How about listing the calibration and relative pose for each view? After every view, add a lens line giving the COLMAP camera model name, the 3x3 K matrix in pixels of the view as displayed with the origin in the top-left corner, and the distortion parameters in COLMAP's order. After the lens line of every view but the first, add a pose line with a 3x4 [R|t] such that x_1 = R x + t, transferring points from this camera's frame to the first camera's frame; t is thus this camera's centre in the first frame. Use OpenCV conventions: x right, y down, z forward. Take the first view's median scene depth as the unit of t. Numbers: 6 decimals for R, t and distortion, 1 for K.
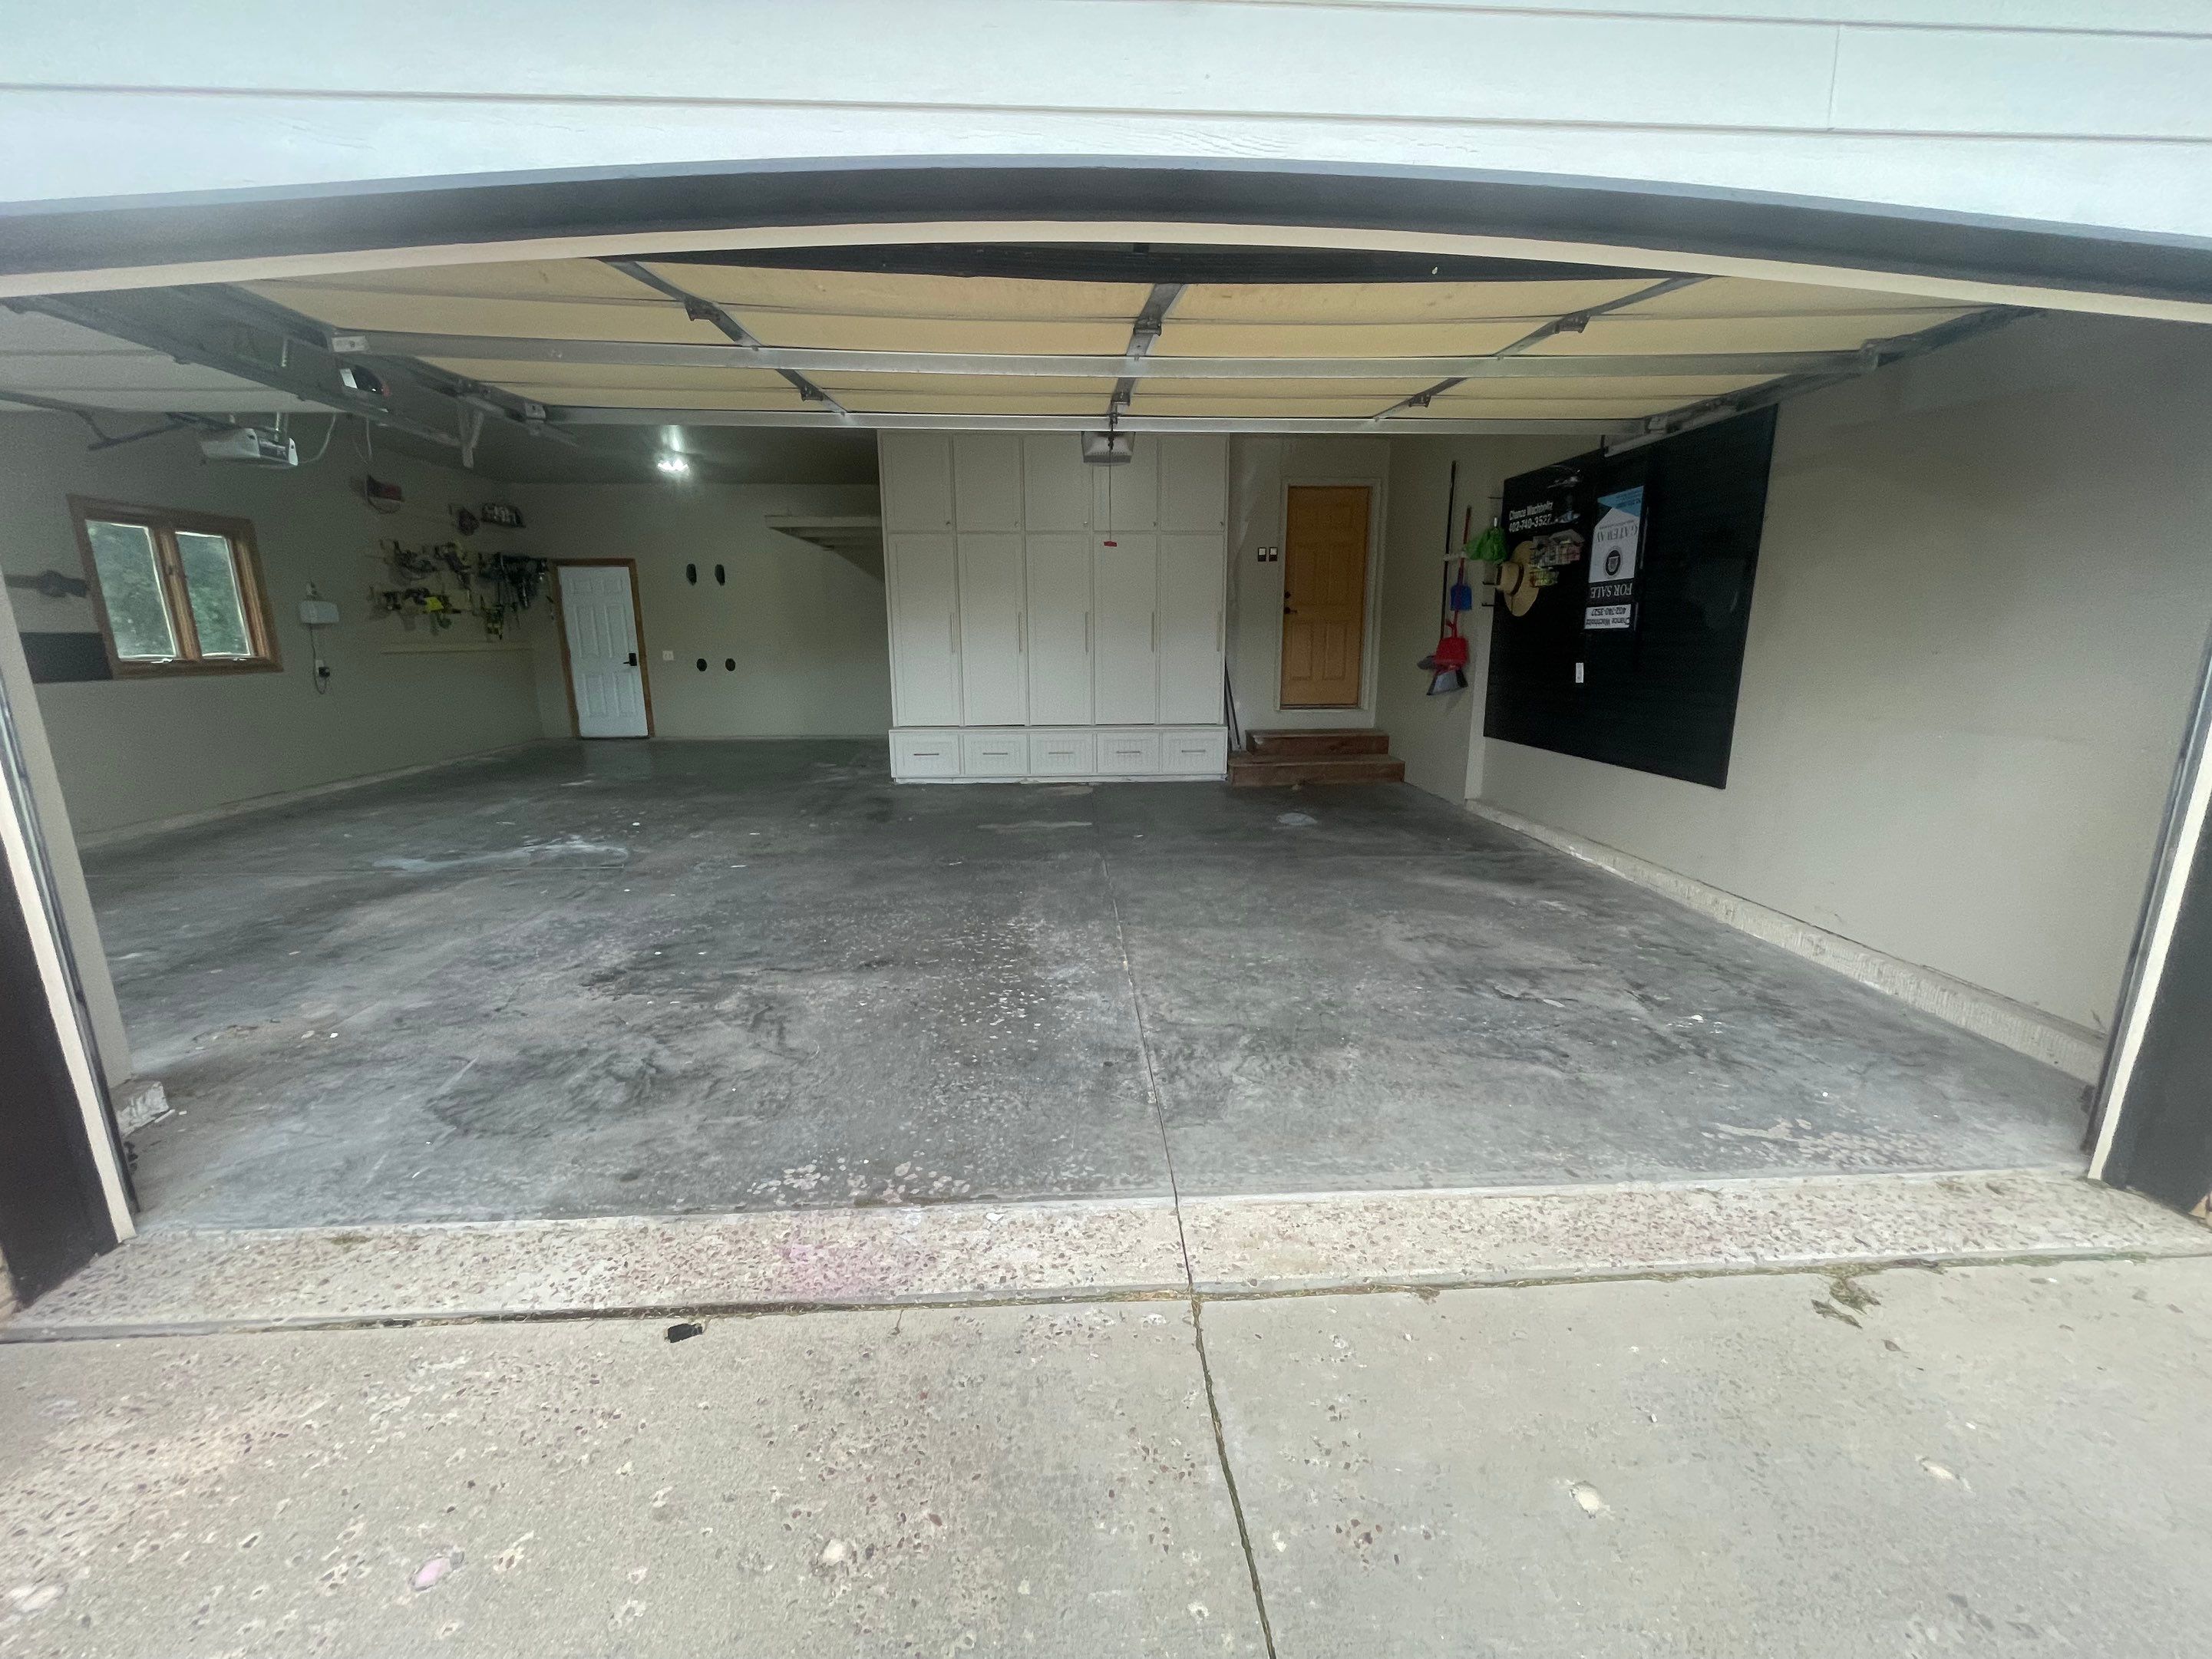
lens RADIAL K [[891.4, 0, 1104.9], [0, 891.4, 831.0], [0, 0, 1]] dist [-0.002215, -0.000081]
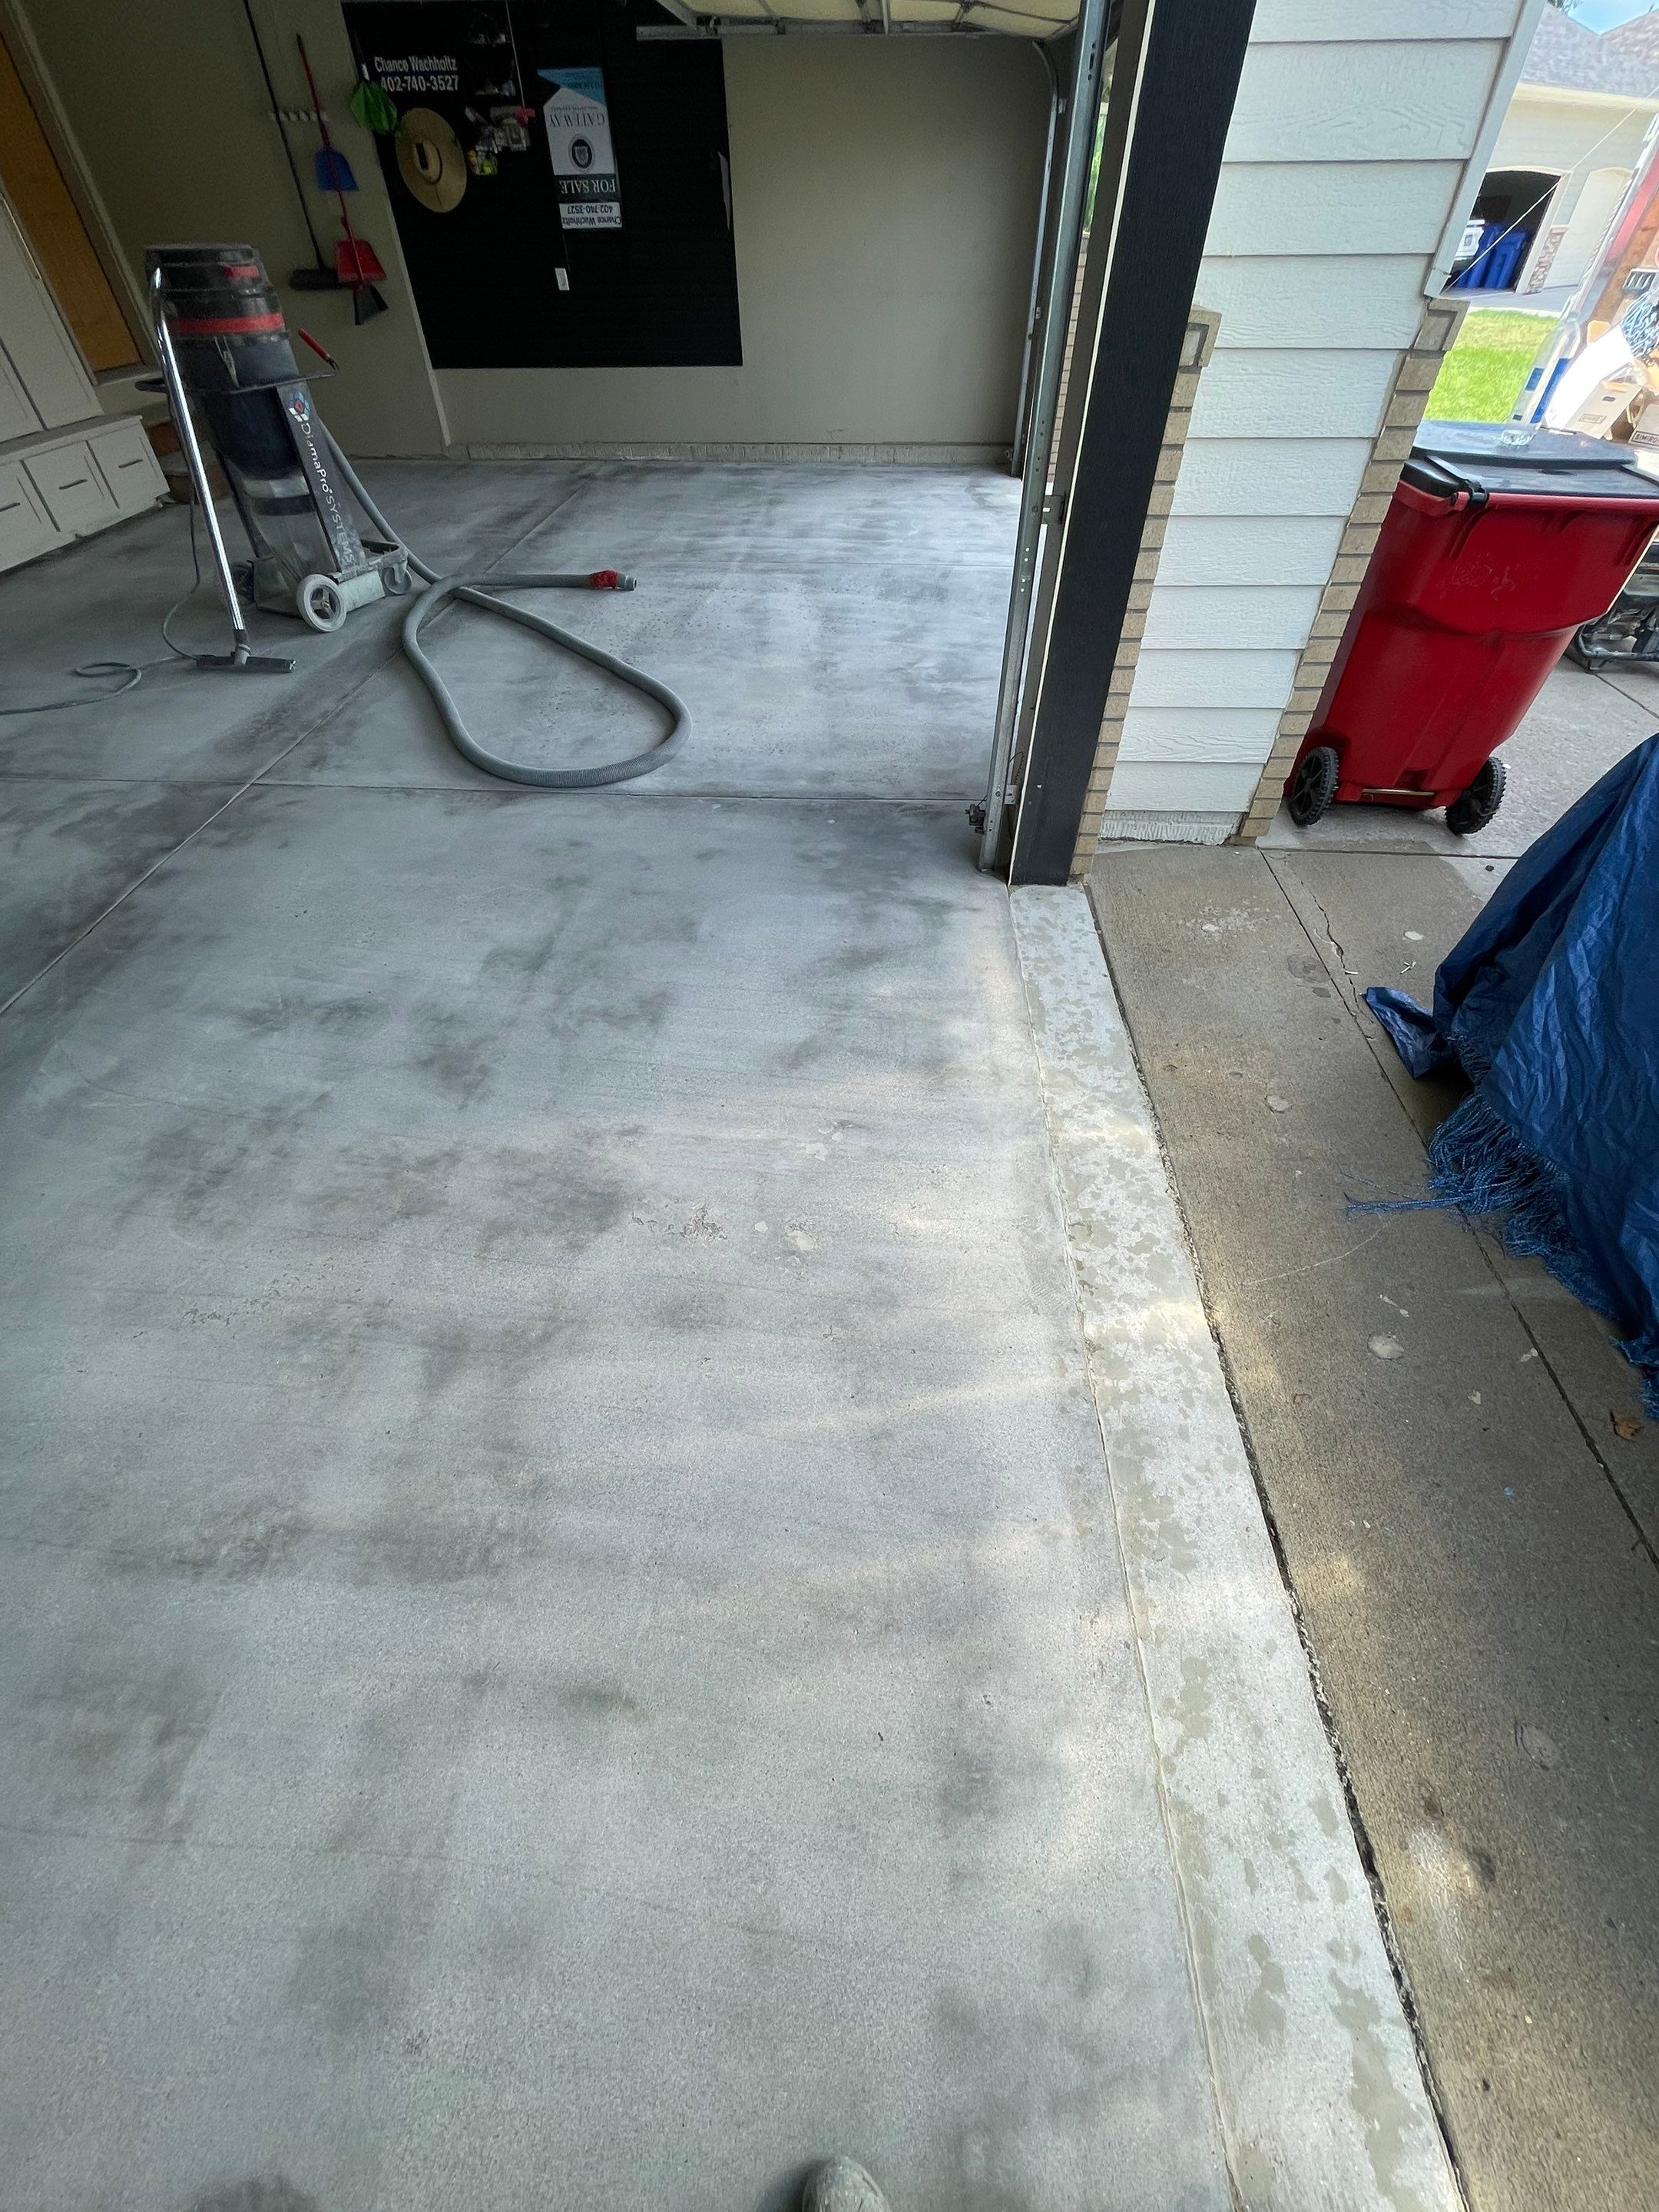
lens RADIAL K [[892.7, 0, 831.0], [0, 892.7, 1108.6], [0, 0, 1]] dist [-0.003420, 0.000051]
pose [[0.103477, -0.711681, 0.694840, -1.135492], [0.219424, 0.697712, 0.681946, -0.144499], [-0.970127, 0.081899, 0.228357, 0.499232]]
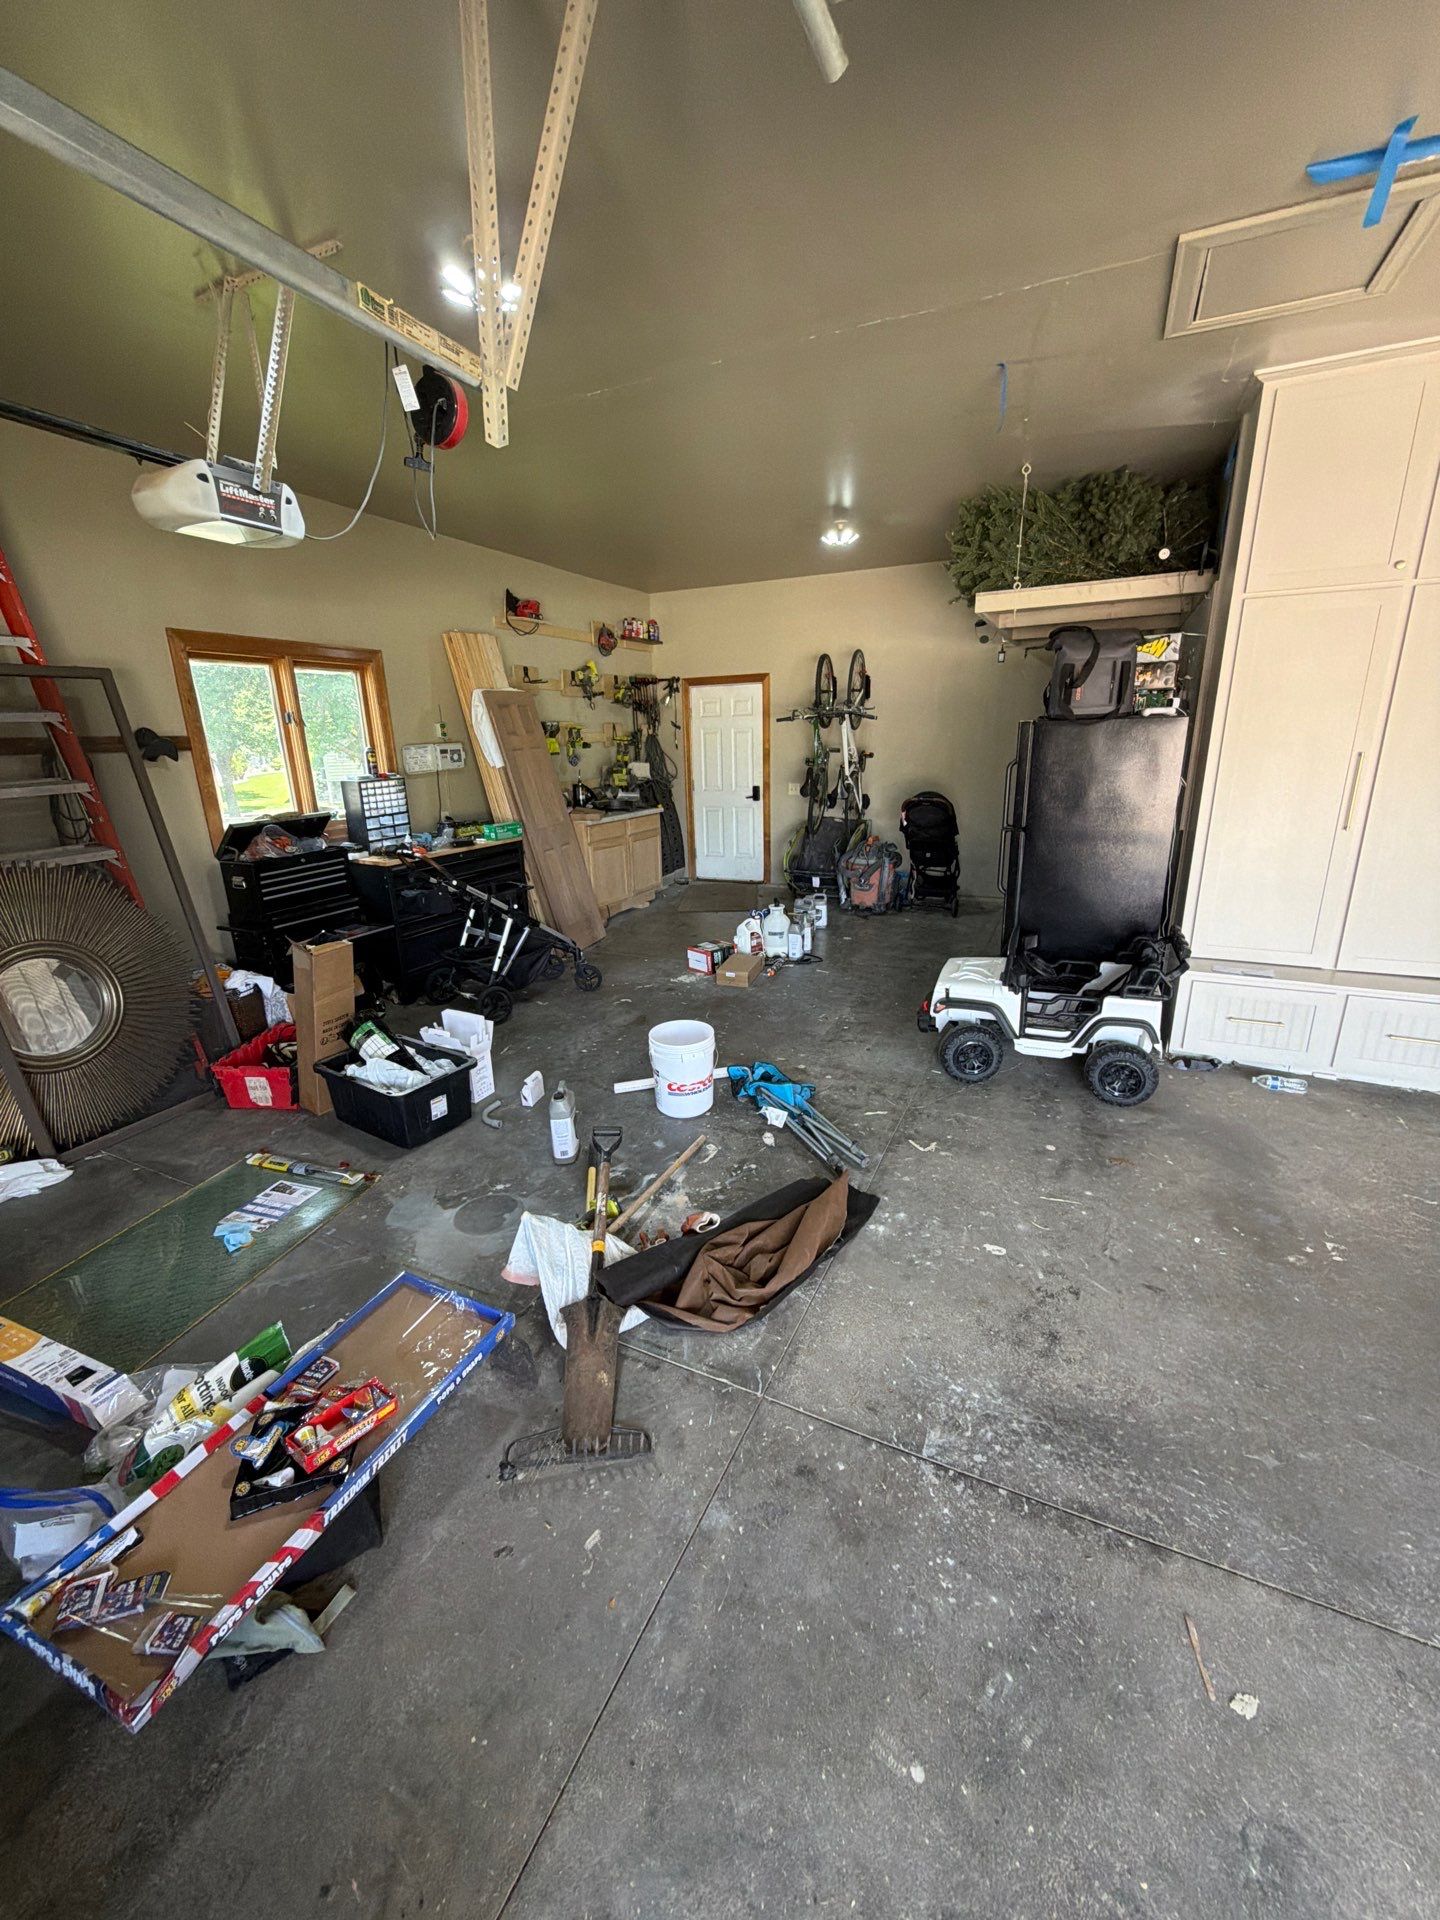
lens RADIAL K [[766.1, 0, 720.0], [0, 766.1, 960.0], [0, 0, 1]] dist [-0.001609, -0.000308]
pose [[0.878007, 0.120300, -0.463283, -0.418108], [-0.084416, 0.991648, 0.097514, -0.215215], [0.471145, -0.046510, 0.880829, 0.684556]]
